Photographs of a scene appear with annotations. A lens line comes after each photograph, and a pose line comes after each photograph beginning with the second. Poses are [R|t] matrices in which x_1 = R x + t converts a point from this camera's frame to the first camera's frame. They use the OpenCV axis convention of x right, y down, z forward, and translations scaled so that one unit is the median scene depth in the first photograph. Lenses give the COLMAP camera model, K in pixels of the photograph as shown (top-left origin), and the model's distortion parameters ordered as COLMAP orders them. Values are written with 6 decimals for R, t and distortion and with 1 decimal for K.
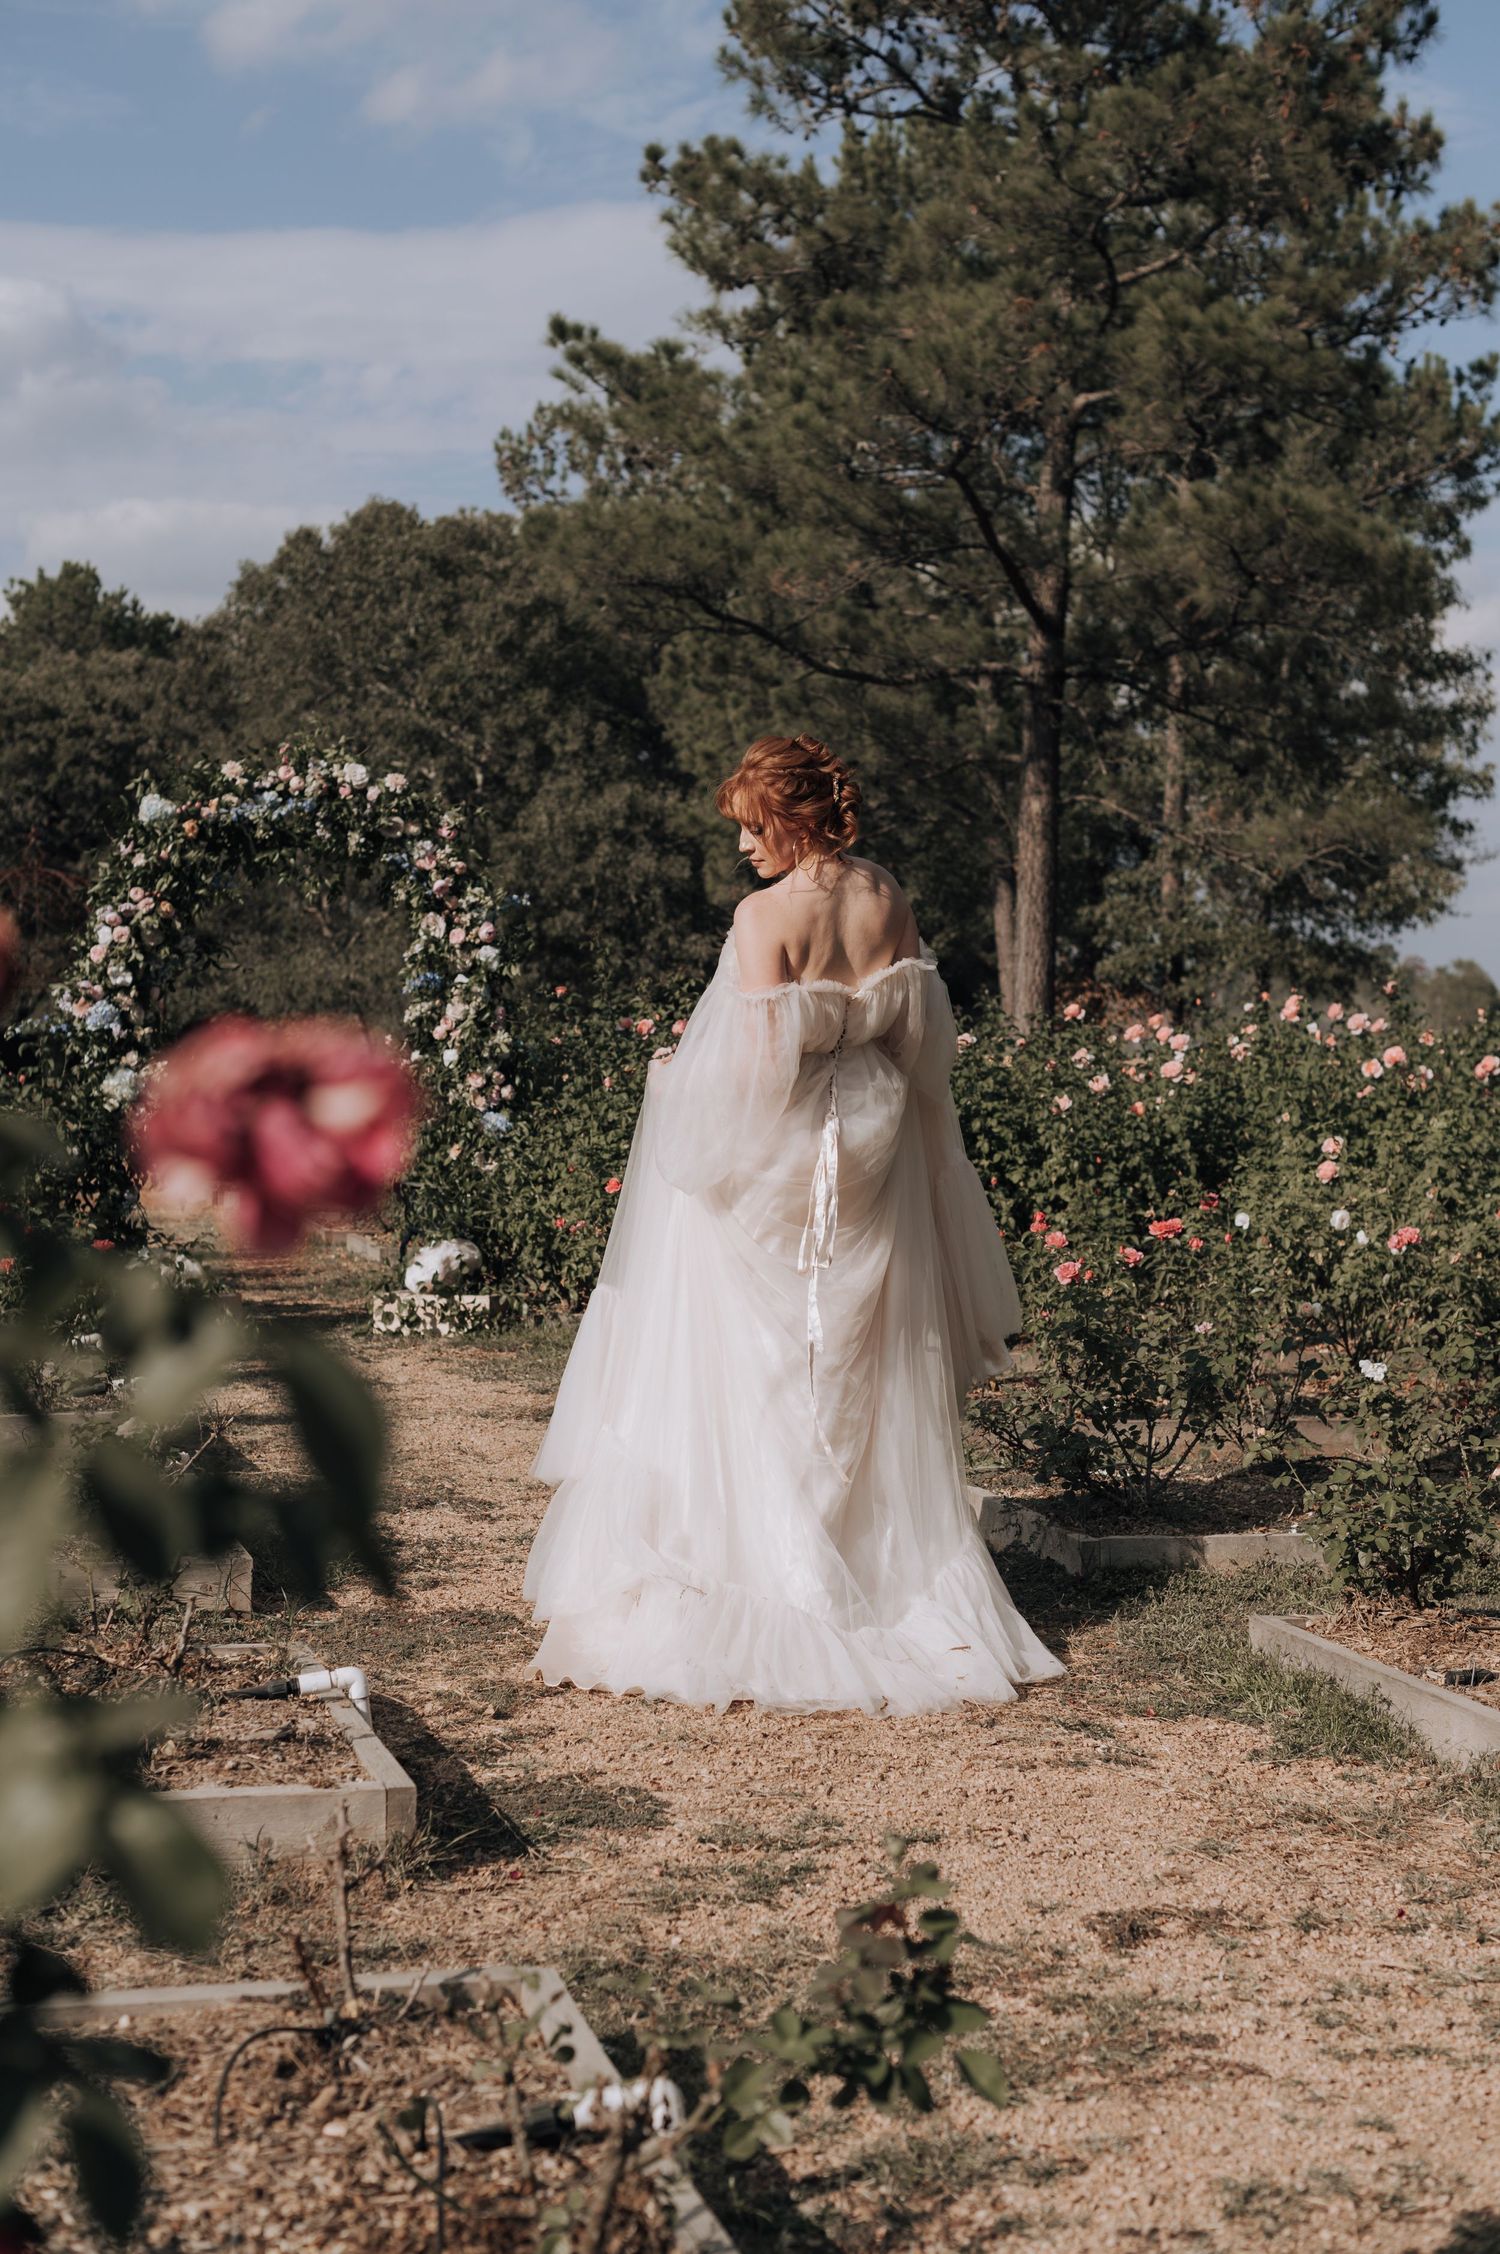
lens RADIAL K [[3261.4, 0, 743.1], [0, 3261.4, 1130.8], [0, 0, 1]] dist [0.009201, -0.004120]
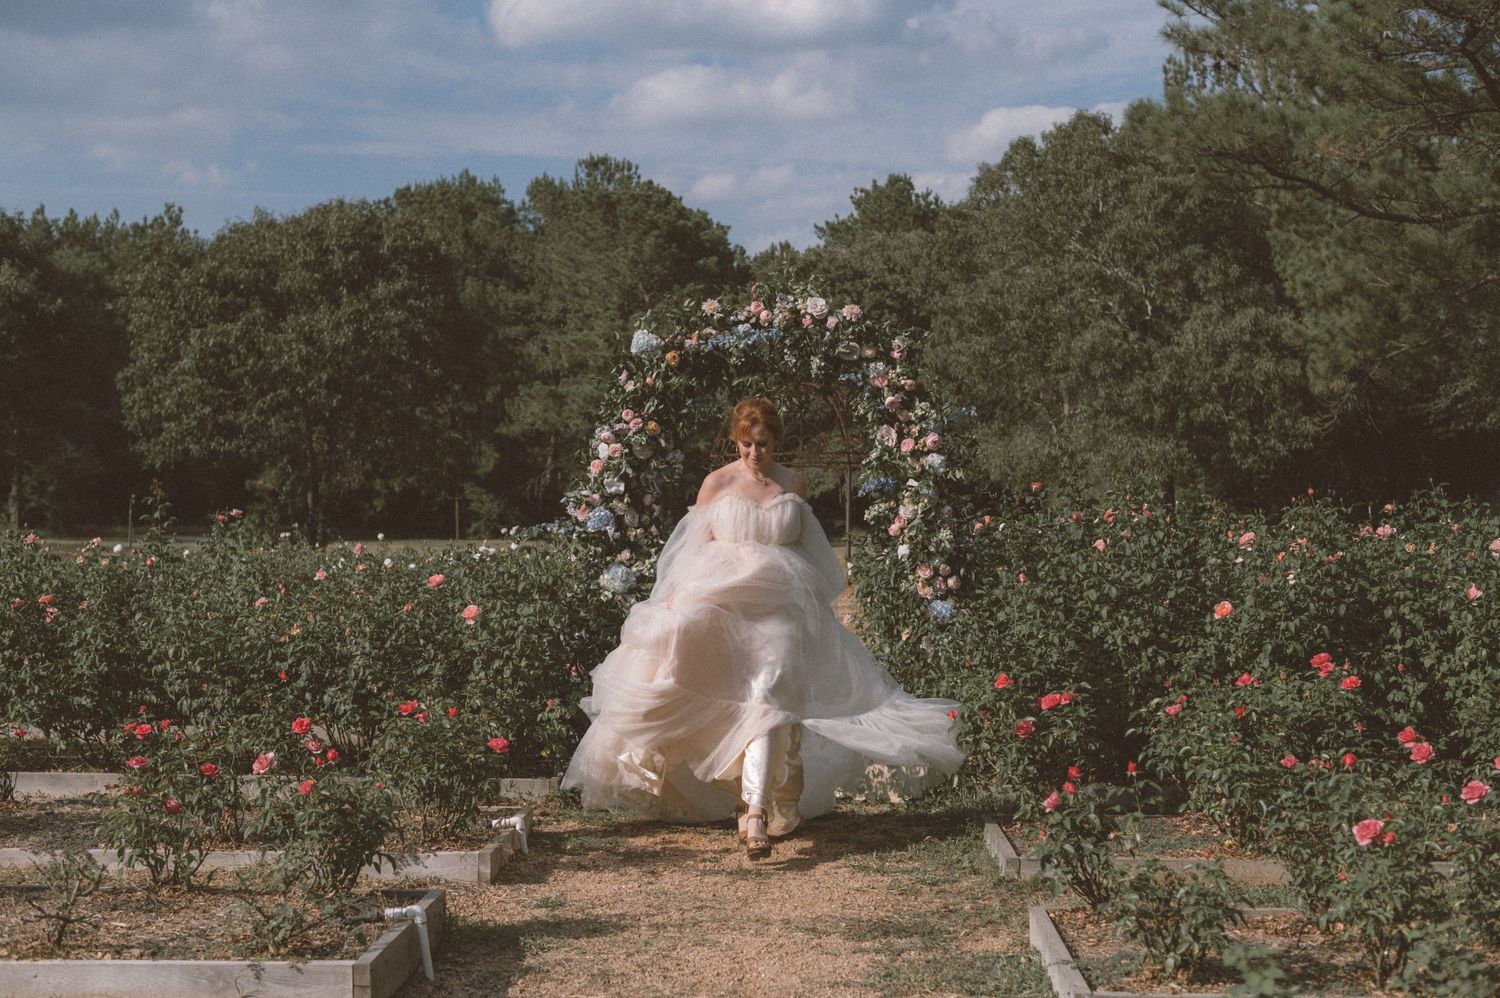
lens RADIAL K [[2162.8, 0, 750.0], [0, 2162.8, 499.0], [0, 0, 1]] dist [0.015748, -0.021197]
pose [[0.959339, -0.010640, -0.282055, 0.072648], [0.004341, 0.999727, -0.022948, -0.024052], [0.282222, 0.020791, 0.959124, 0.263886]]
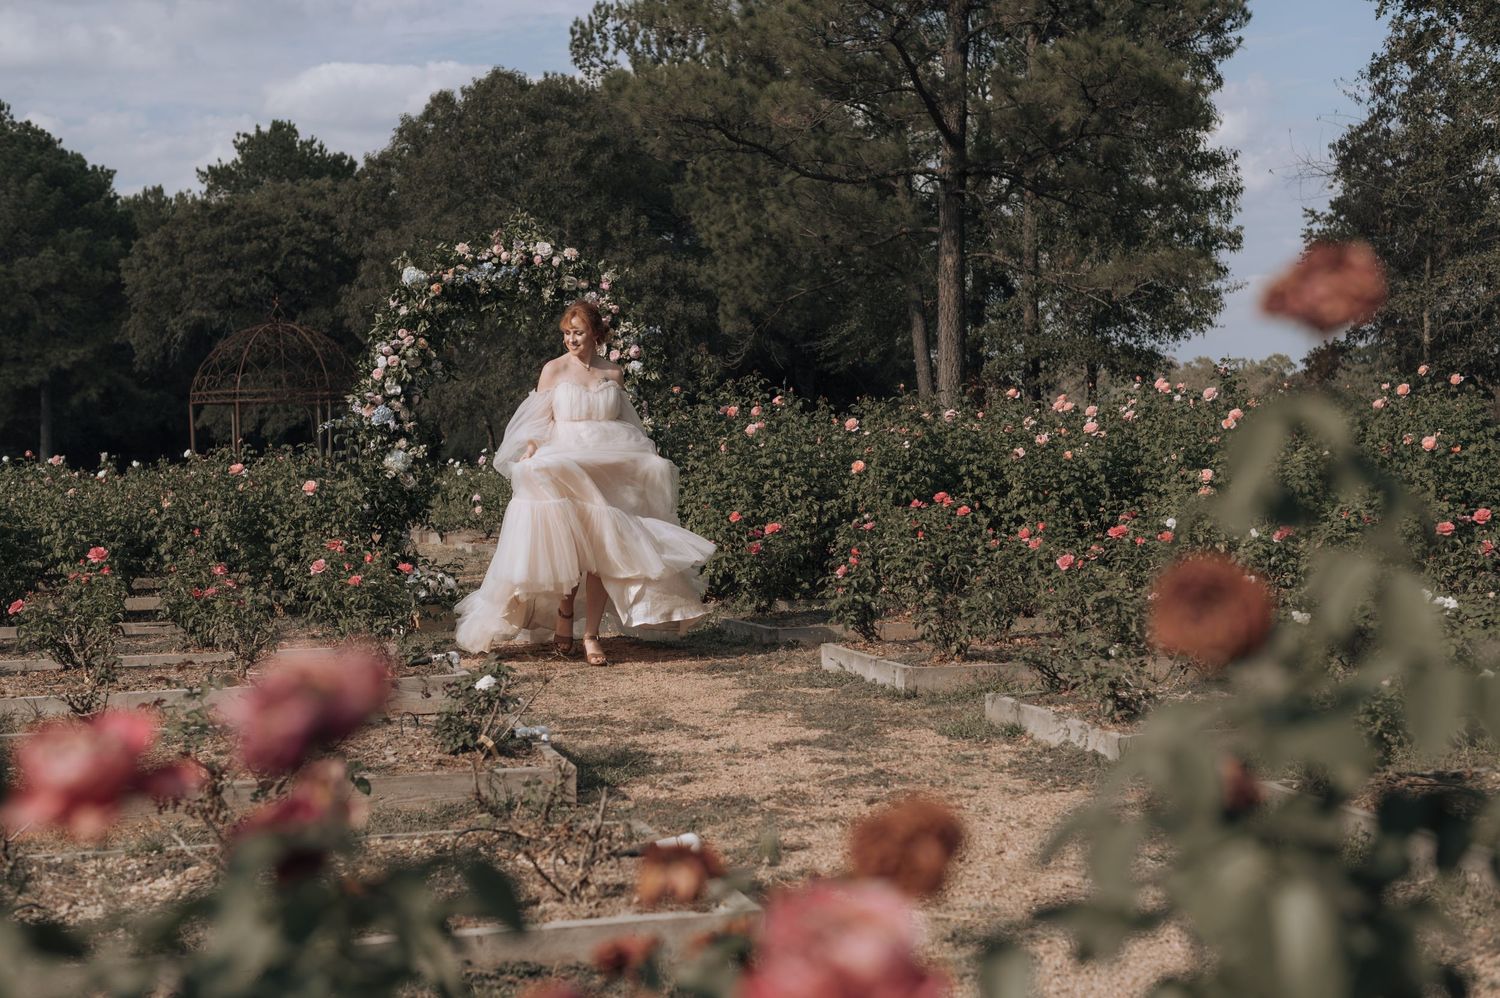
lens RADIAL K [[2162.8, 0, 750.0], [0, 2162.8, 499.0], [0, 0, 1]] dist [0.015748, -0.021197]
pose [[0.999427, -0.032206, 0.010423, -0.038220], [0.032140, 0.999462, 0.006467, 0.002164], [-0.010626, -0.006129, 0.999925, 0.003580]]
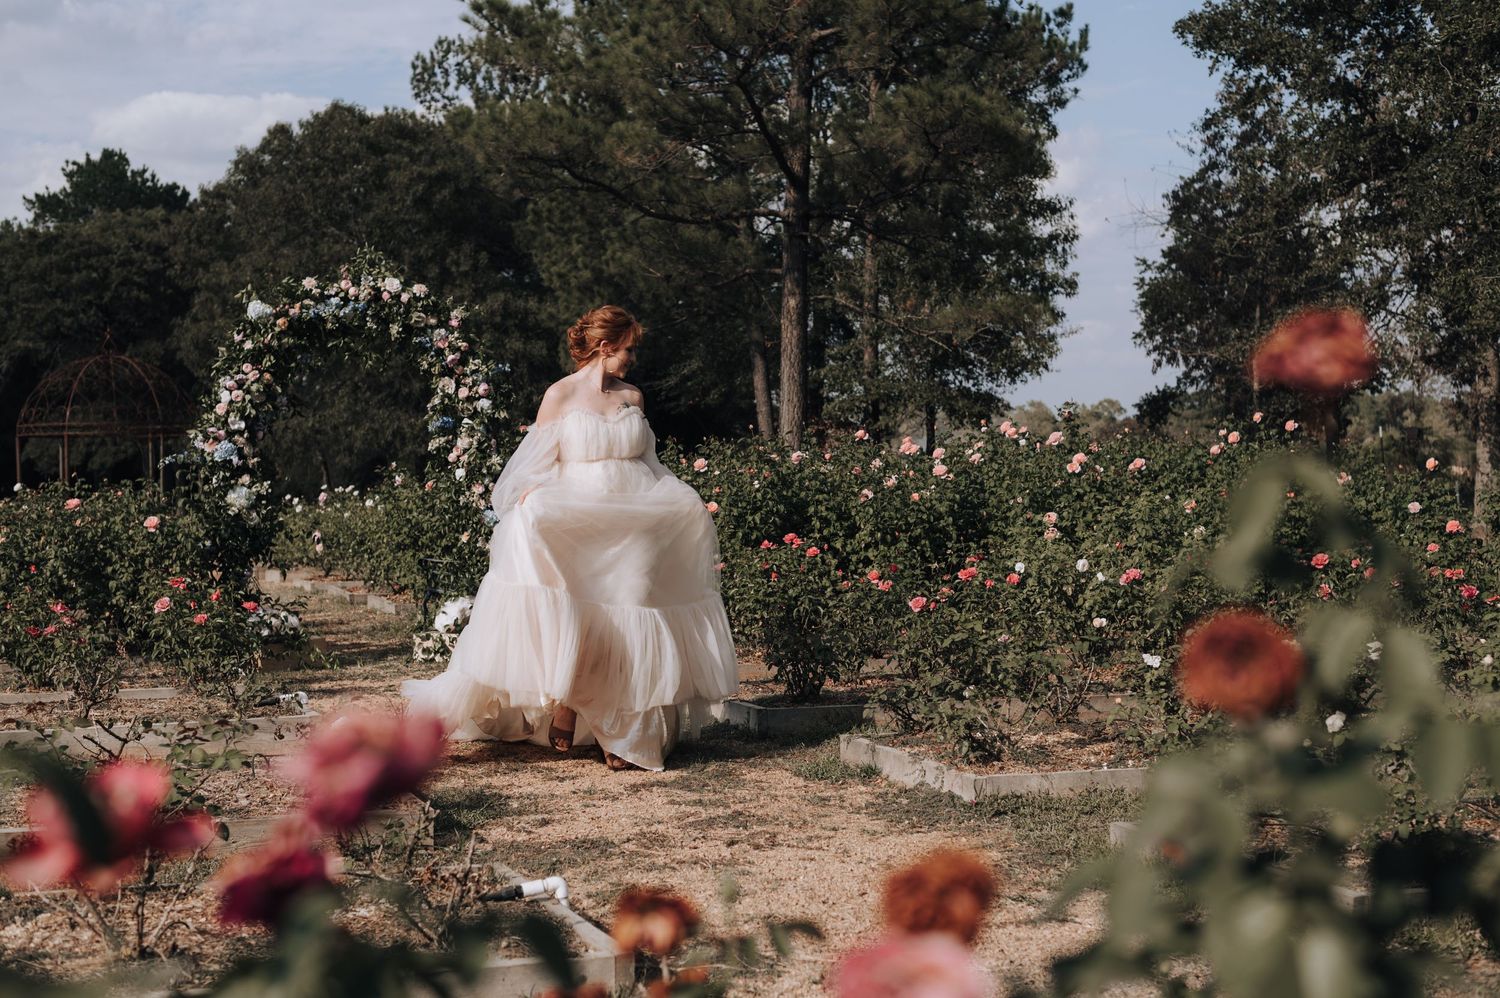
lens RADIAL K [[2165.7, 0, 751.7], [0, 2165.7, 498.3], [0, 0, 1]] dist [0.013638, -0.030153]
pose [[0.995923, -0.023402, 0.087118, -0.044151], [0.024343, 0.999656, -0.009755, 0.001546], [-0.086860, 0.011836, 0.996150, 0.003199]]
